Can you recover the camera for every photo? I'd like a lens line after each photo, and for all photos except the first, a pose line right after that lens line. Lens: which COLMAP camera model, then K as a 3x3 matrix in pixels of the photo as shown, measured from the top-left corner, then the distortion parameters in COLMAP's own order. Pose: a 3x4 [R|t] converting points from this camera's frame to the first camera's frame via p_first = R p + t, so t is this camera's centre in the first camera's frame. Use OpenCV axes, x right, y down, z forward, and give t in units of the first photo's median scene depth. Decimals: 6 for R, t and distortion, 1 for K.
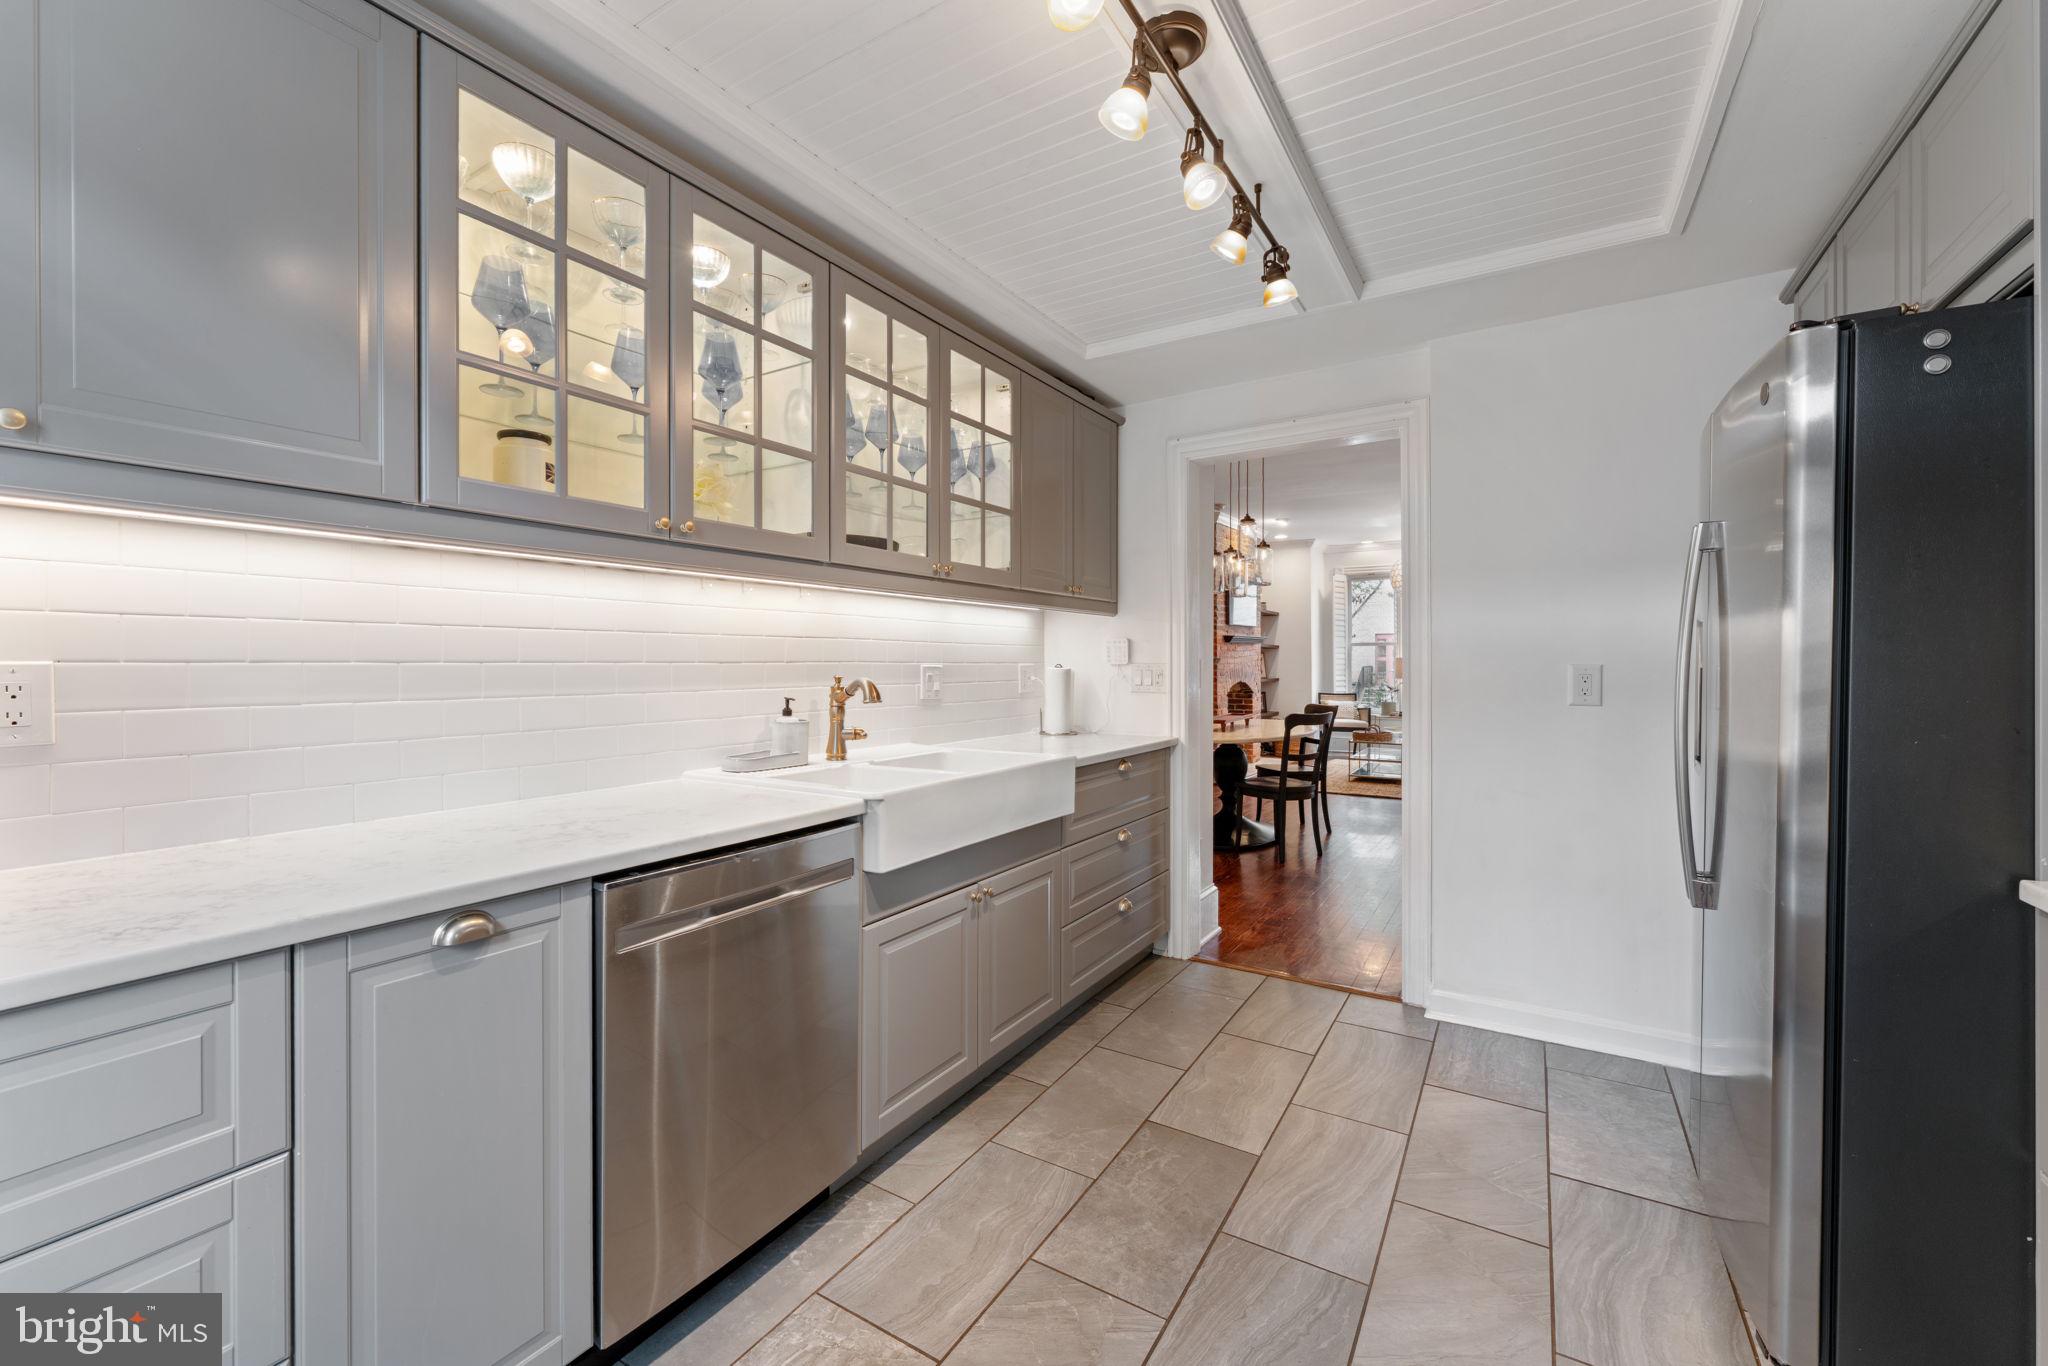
lens RADIAL K [[817.4, 0, 1014.9], [0, 817.4, 667.8], [0, 0, 1]] dist [-0.002181, -0.000263]
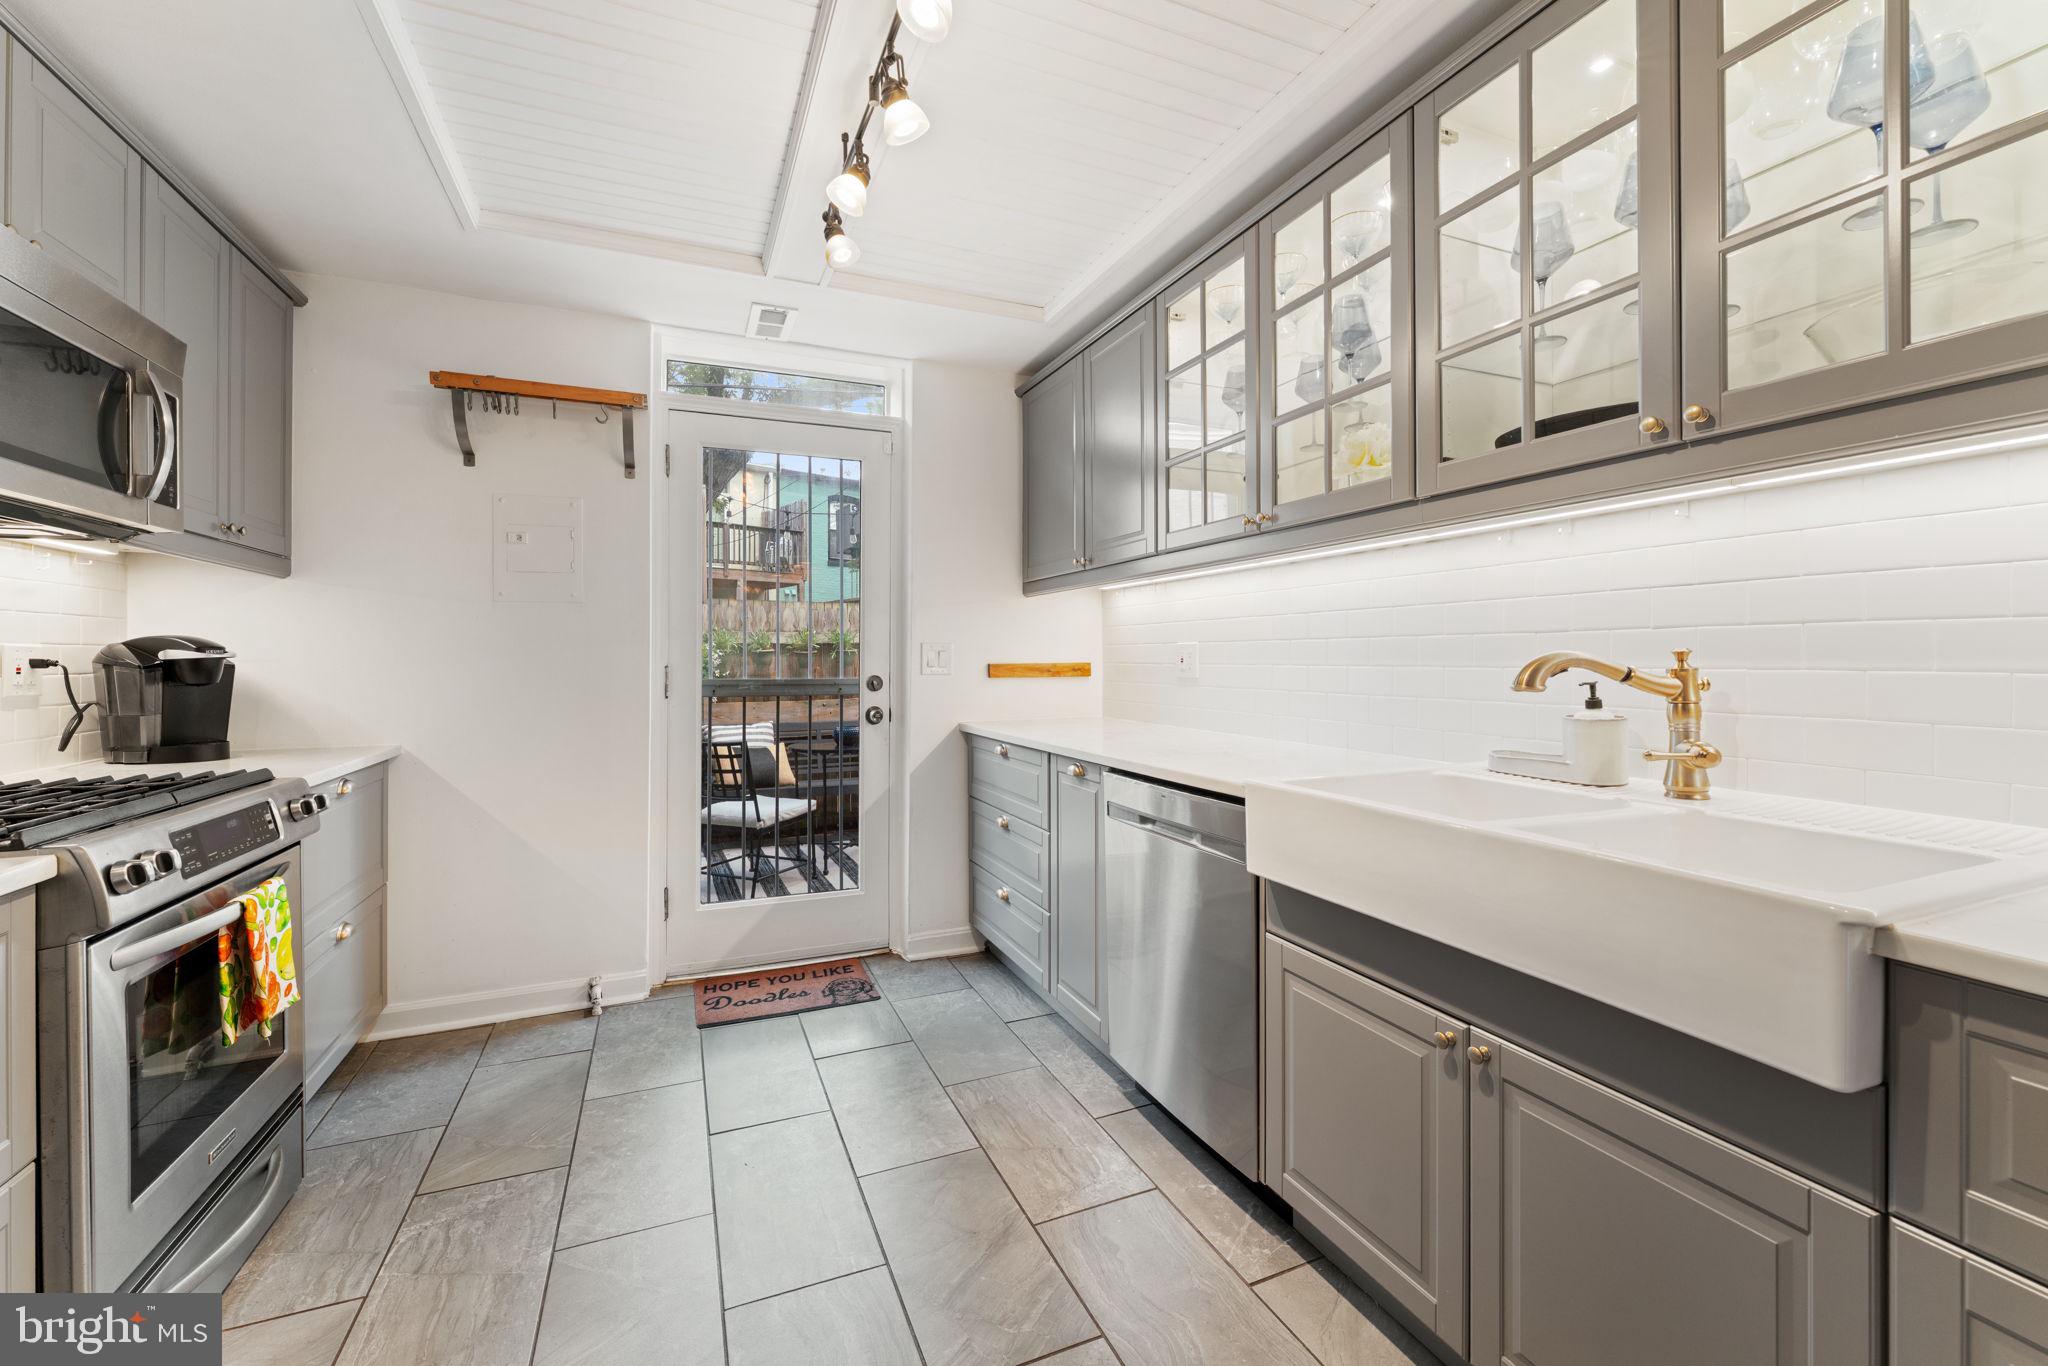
lens RADIAL K [[817.4, 0, 1010.6], [0, 817.4, 684.2], [0, 0, 1]] dist [-0.002181, -0.000263]
pose [[-0.565550, 0.033433, -0.824036, 0.645512], [-0.002015, 0.999119, 0.041919, 0.014458], [0.824712, 0.025368, -0.564984, 1.196836]]
